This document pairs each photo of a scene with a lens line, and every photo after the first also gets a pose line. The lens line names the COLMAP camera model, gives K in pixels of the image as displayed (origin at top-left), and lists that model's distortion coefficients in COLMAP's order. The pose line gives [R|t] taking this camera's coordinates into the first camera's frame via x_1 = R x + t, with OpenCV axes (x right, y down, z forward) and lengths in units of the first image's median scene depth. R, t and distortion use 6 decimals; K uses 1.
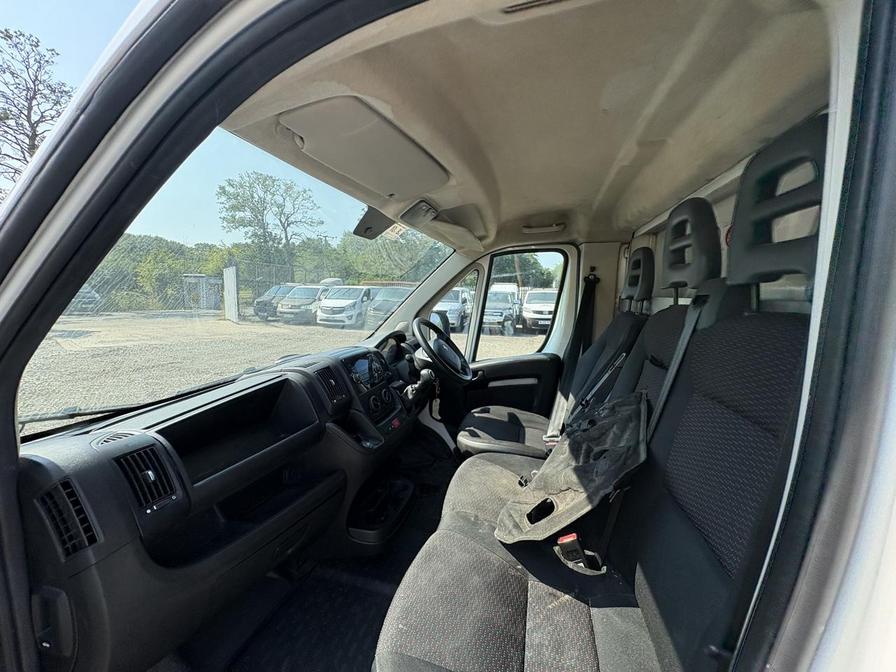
lens RADIAL K [[355.8, 0, 449.0], [0, 355.8, 338.1], [0, 0, 1]] dist [-0.002021, 0.000548]
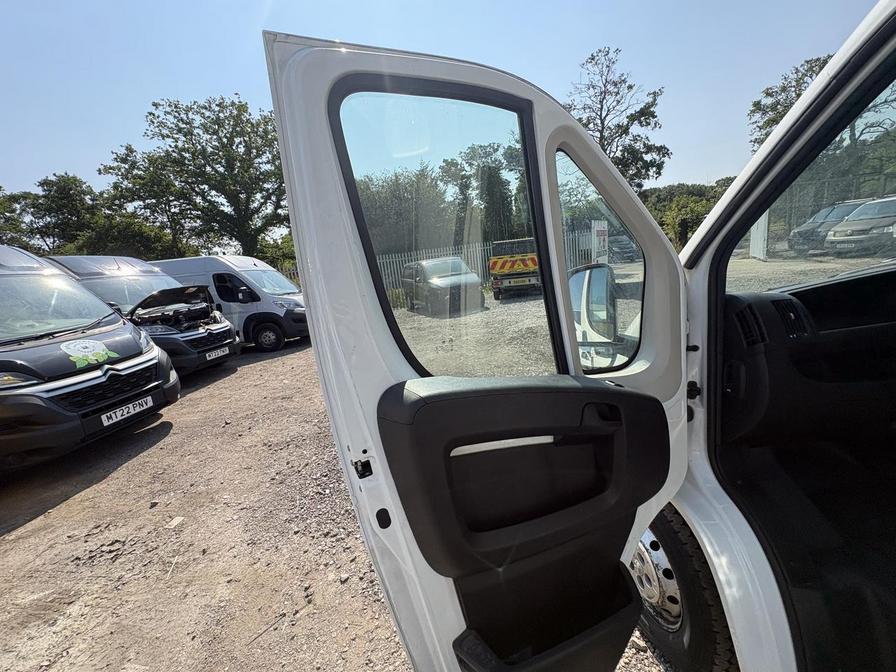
lens RADIAL K [[358.8, 0, 448.0], [0, 358.8, 336.0], [0, 0, 1]] dist [-0.000593, 0.000479]
pose [[0.326205, 0.127184, -0.936704, 0.045829], [0.012442, 0.990244, 0.138786, 0.077646], [0.945217, -0.056927, 0.321440, -0.298983]]
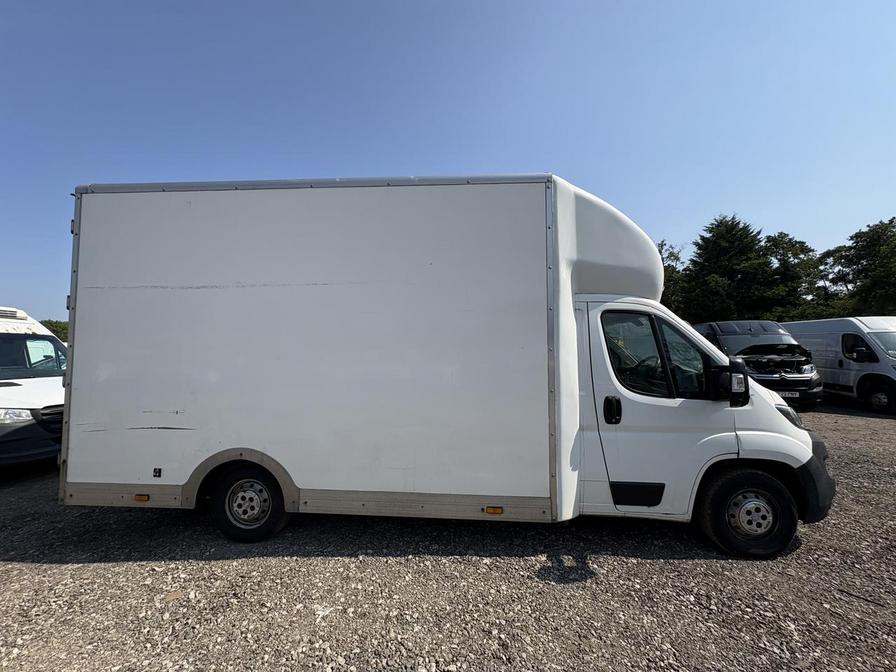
lens RADIAL K [[355.8, 0, 449.0], [0, 355.8, 338.1], [0, 0, 1]] dist [-0.002021, 0.000548]
pose [[-0.985118, -0.019418, -0.170781, 1.092830], [-0.032128, 0.996889, 0.071977, -0.213989], [0.168852, 0.076393, -0.982677, 2.341865]]
